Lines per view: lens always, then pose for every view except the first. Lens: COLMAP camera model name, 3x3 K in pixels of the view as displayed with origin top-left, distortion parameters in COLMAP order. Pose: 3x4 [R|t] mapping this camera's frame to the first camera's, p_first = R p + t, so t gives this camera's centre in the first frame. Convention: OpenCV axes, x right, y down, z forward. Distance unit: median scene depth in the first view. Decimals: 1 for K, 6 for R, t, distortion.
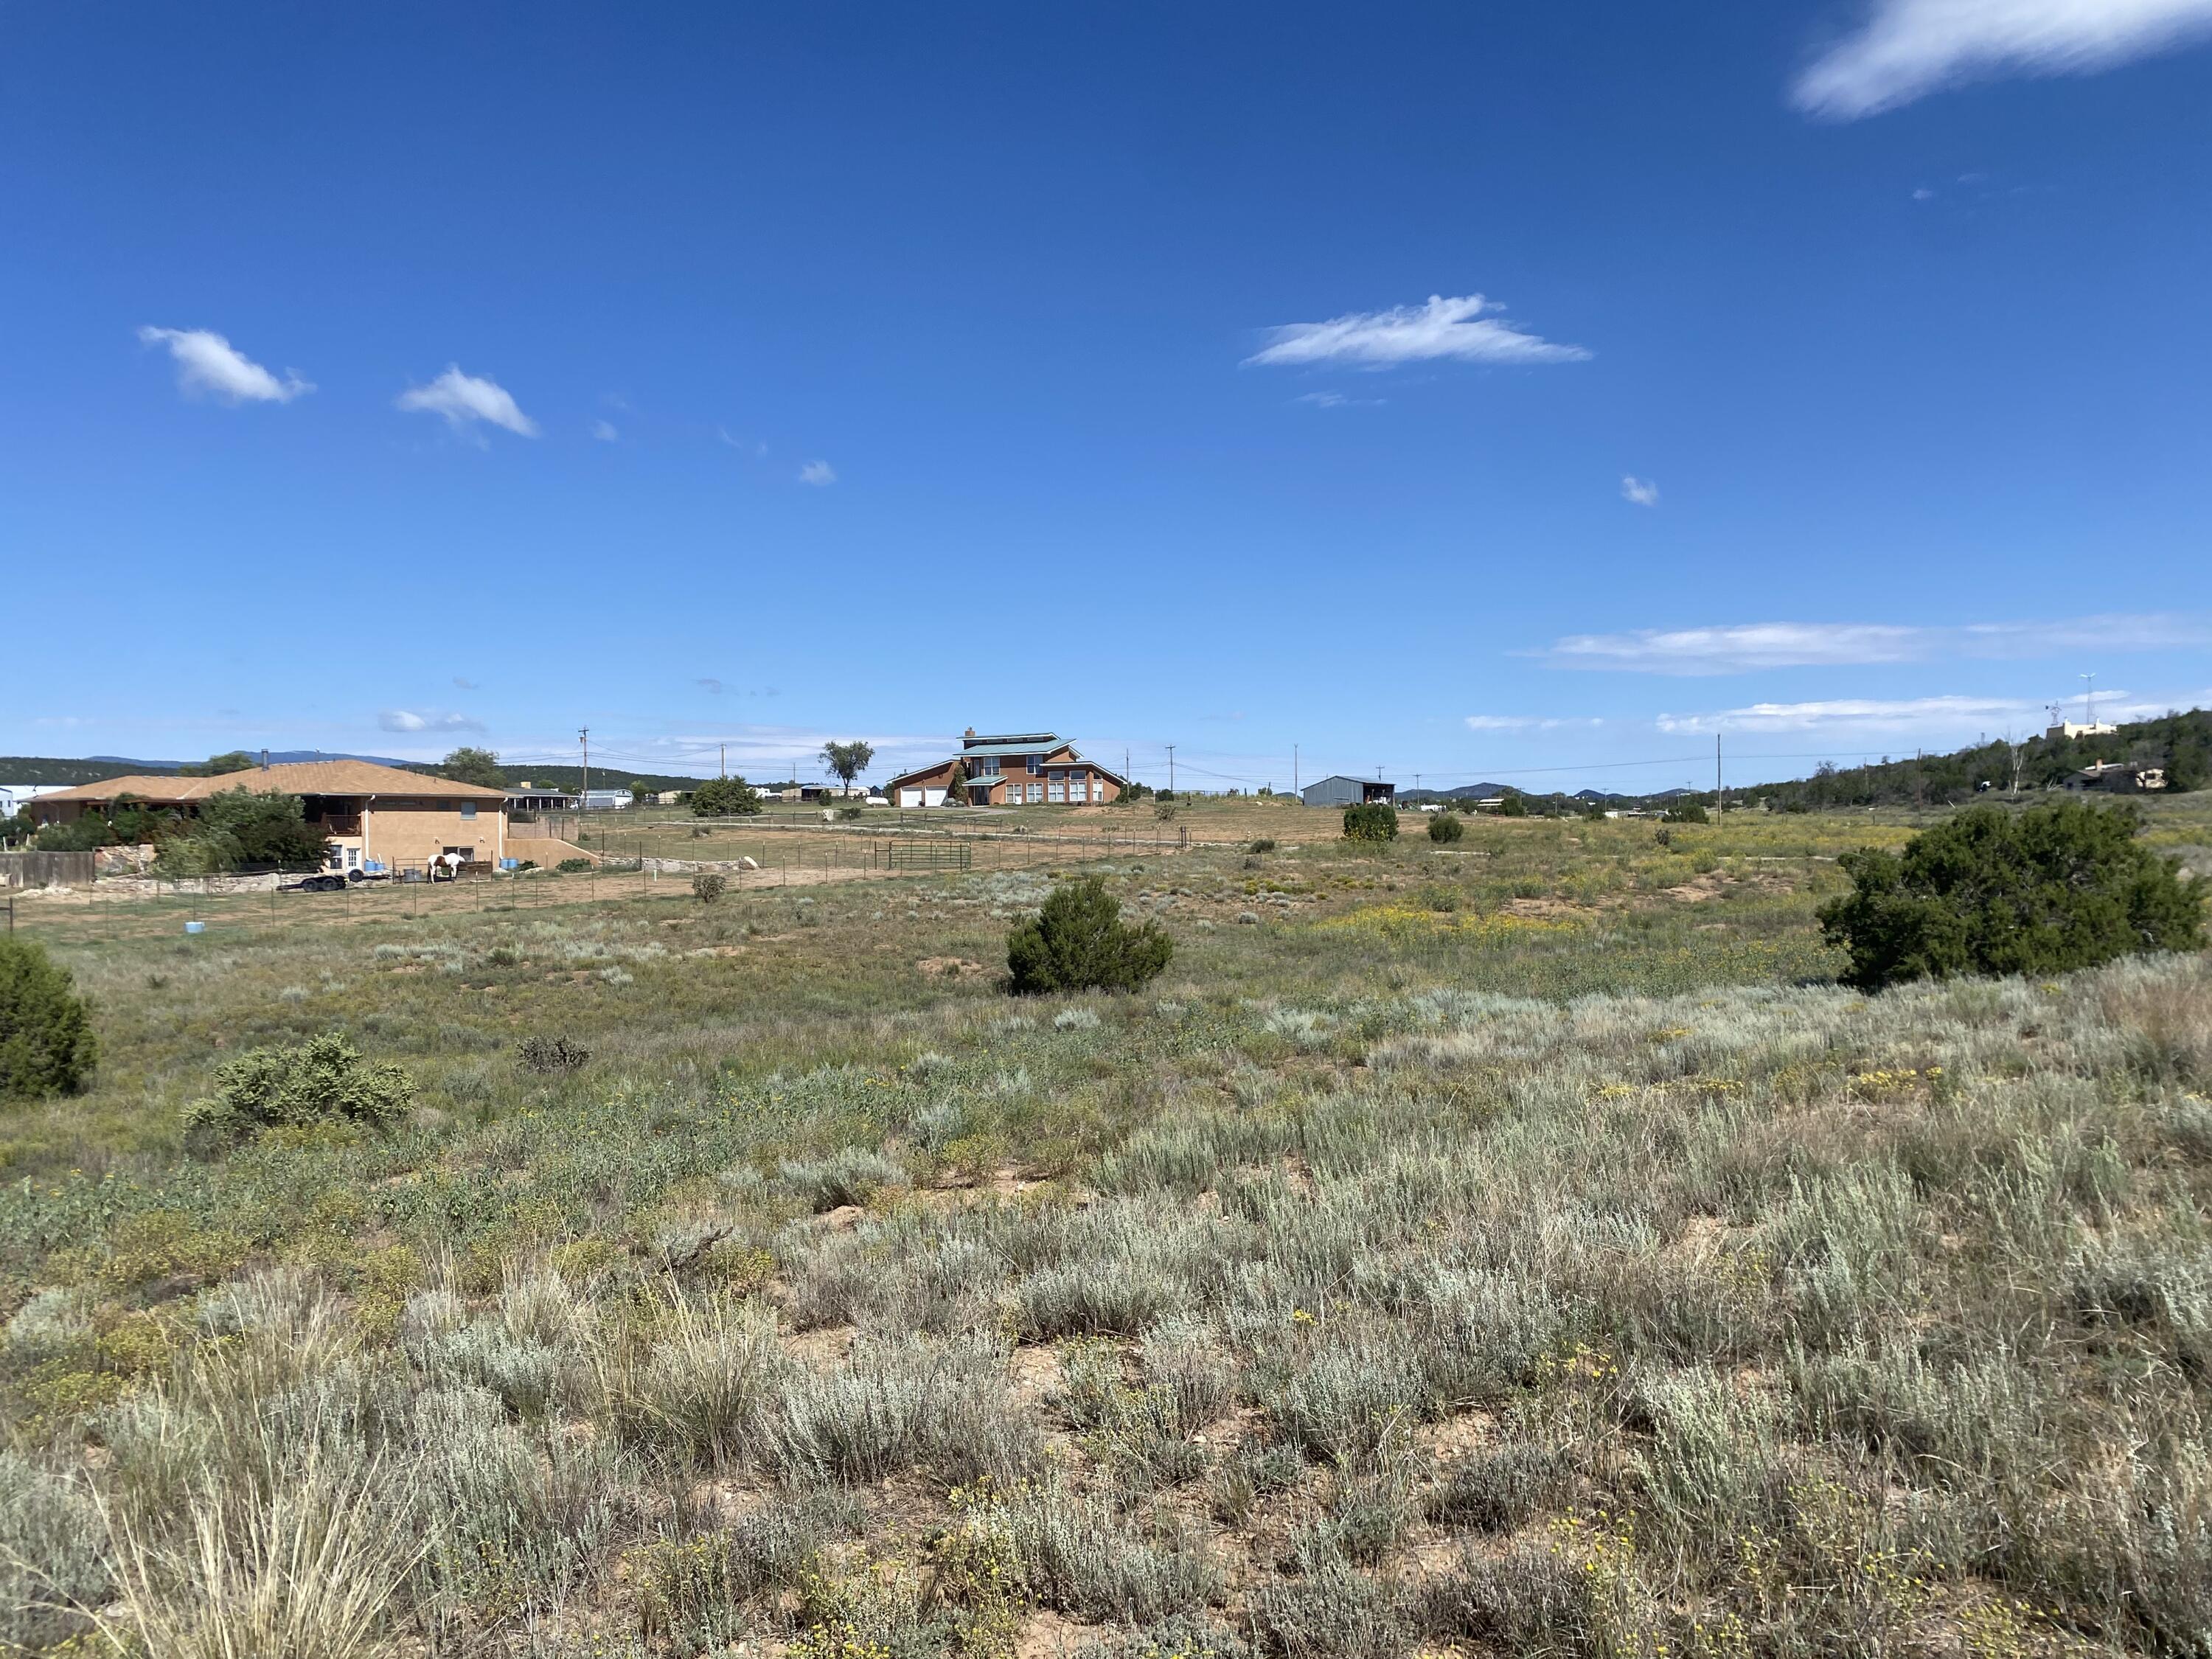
lens RADIAL K [[1705.0, 0, 1122.4], [0, 1705.0, 847.7], [0, 0, 1]] dist [0.044001, -0.045690]
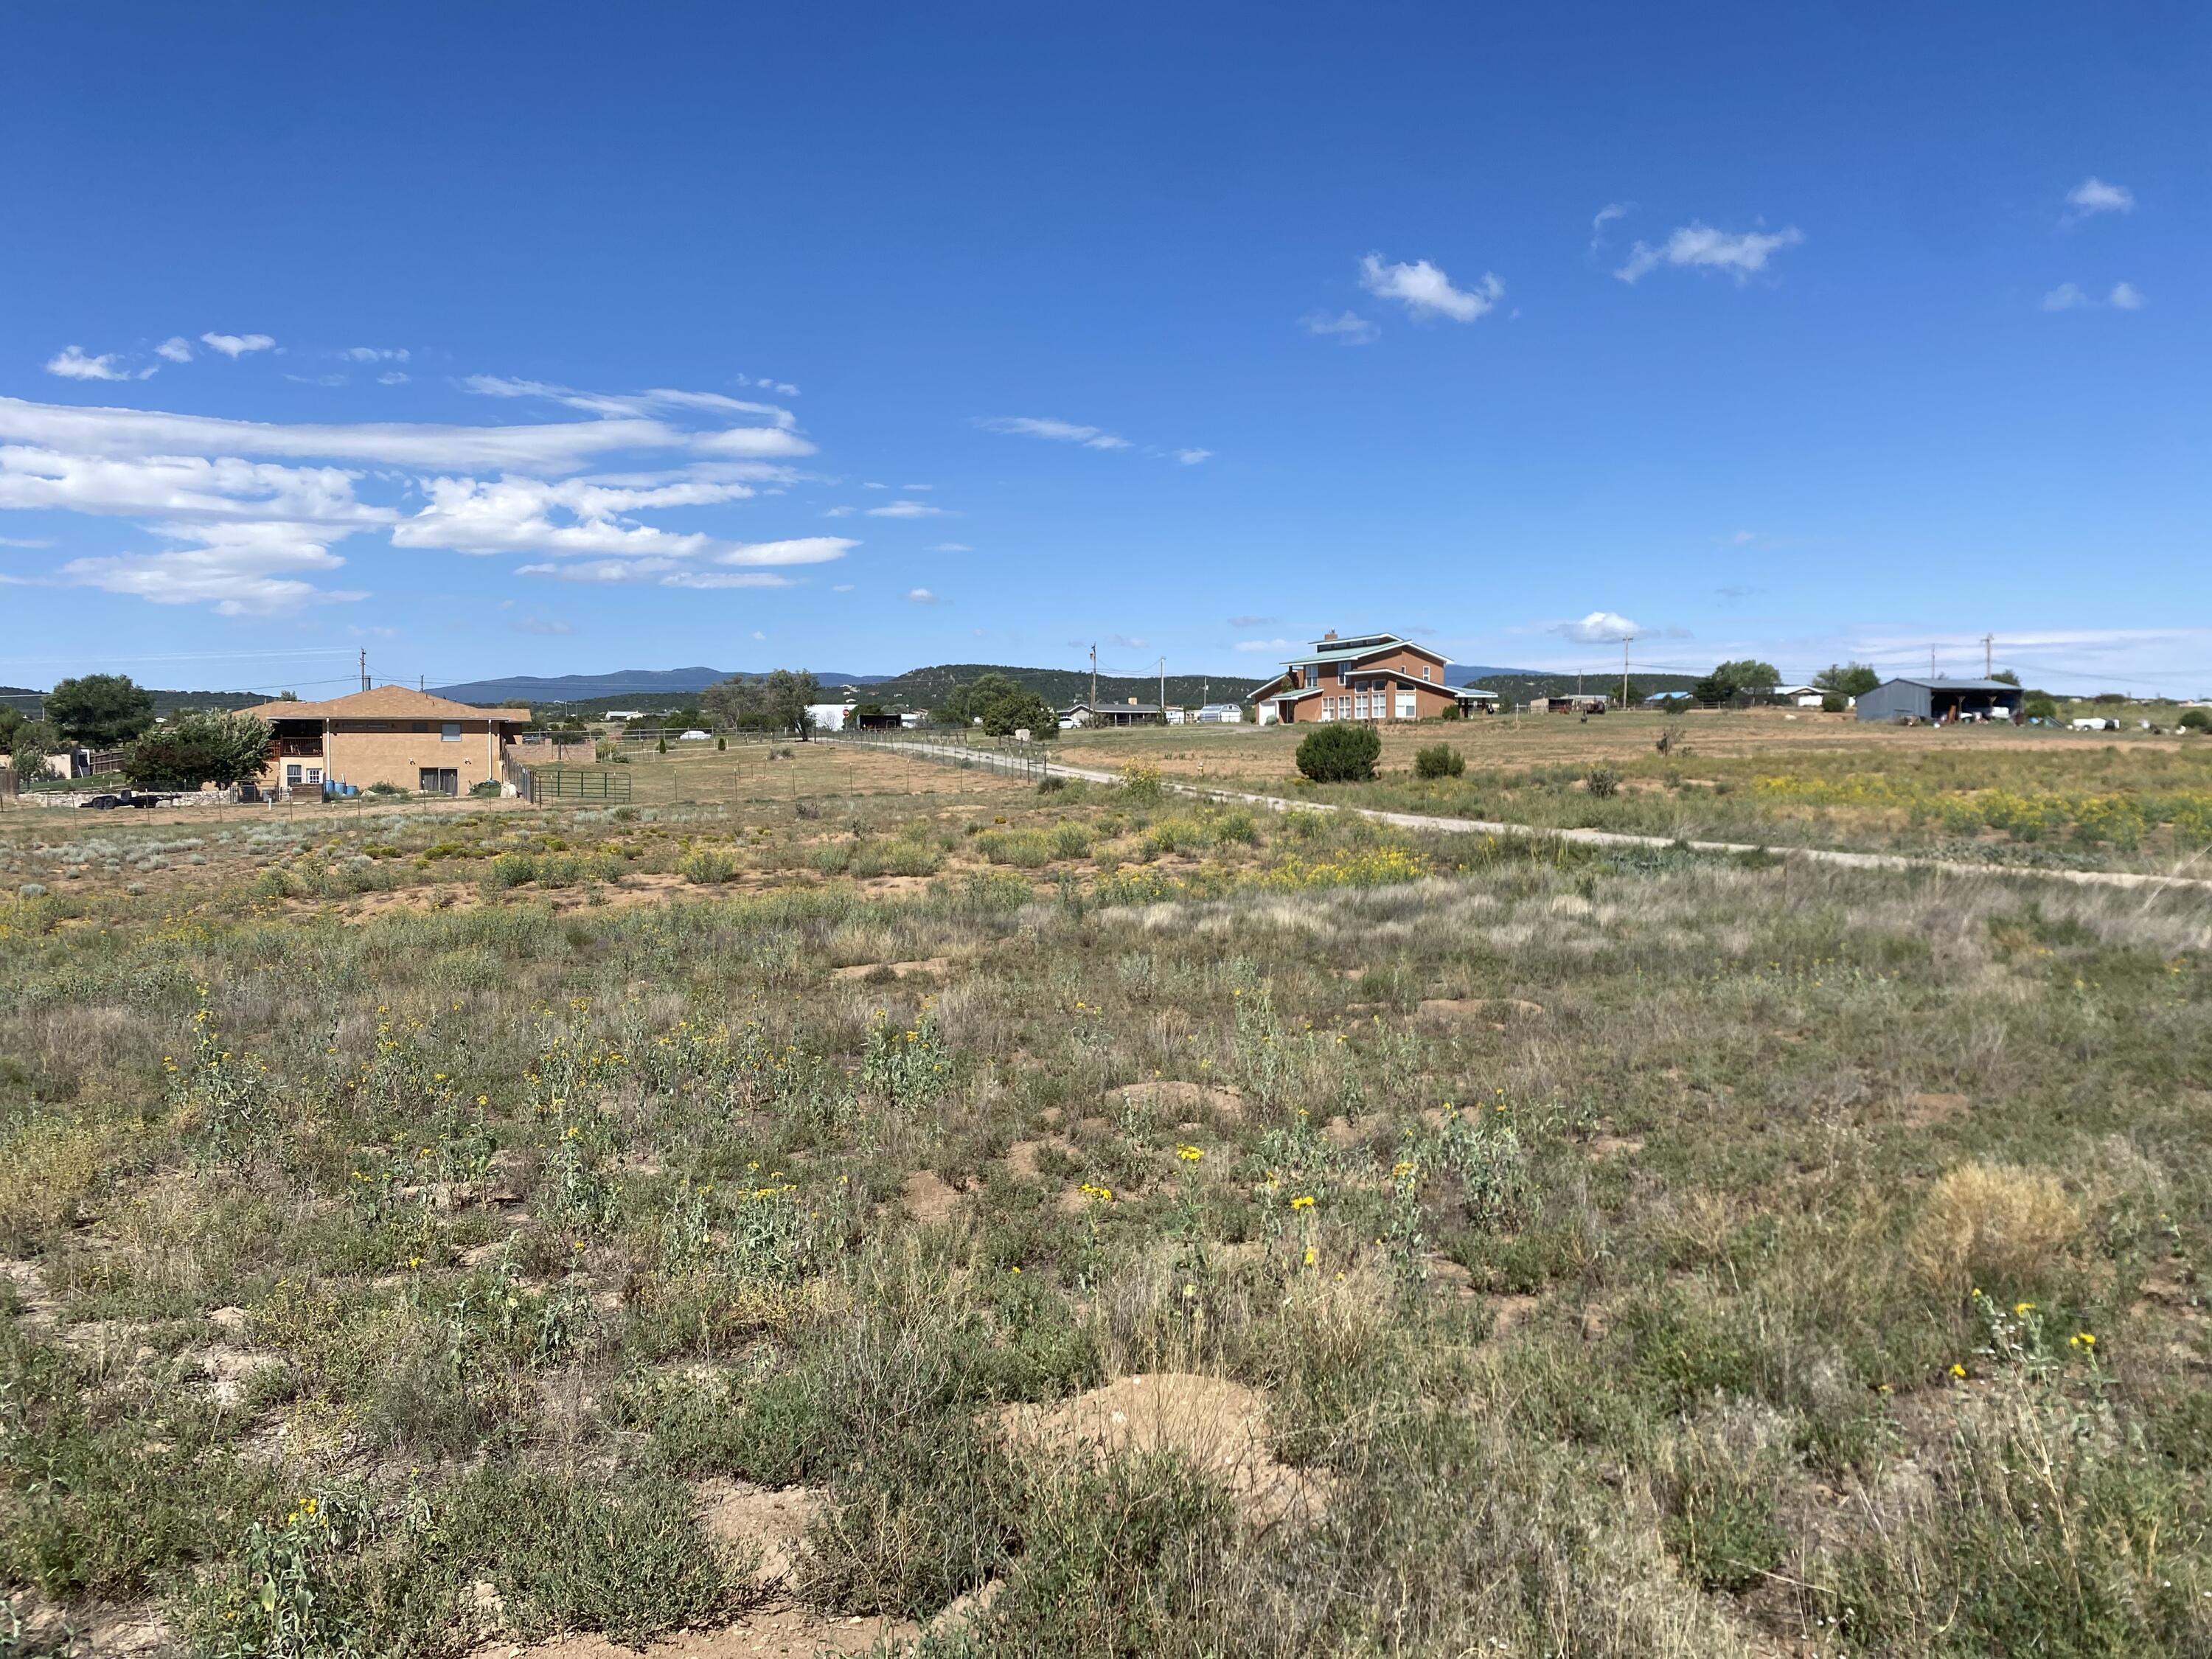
lens RADIAL K [[1705.0, 0, 1098.6], [0, 1705.0, 815.6], [0, 0, 1]] dist [0.044001, -0.045690]
pose [[0.793443, 0.033696, -0.607711, 0.360315], [-0.012588, 0.999161, 0.038965, -0.011208], [0.608514, -0.023267, 0.793202, 0.280363]]
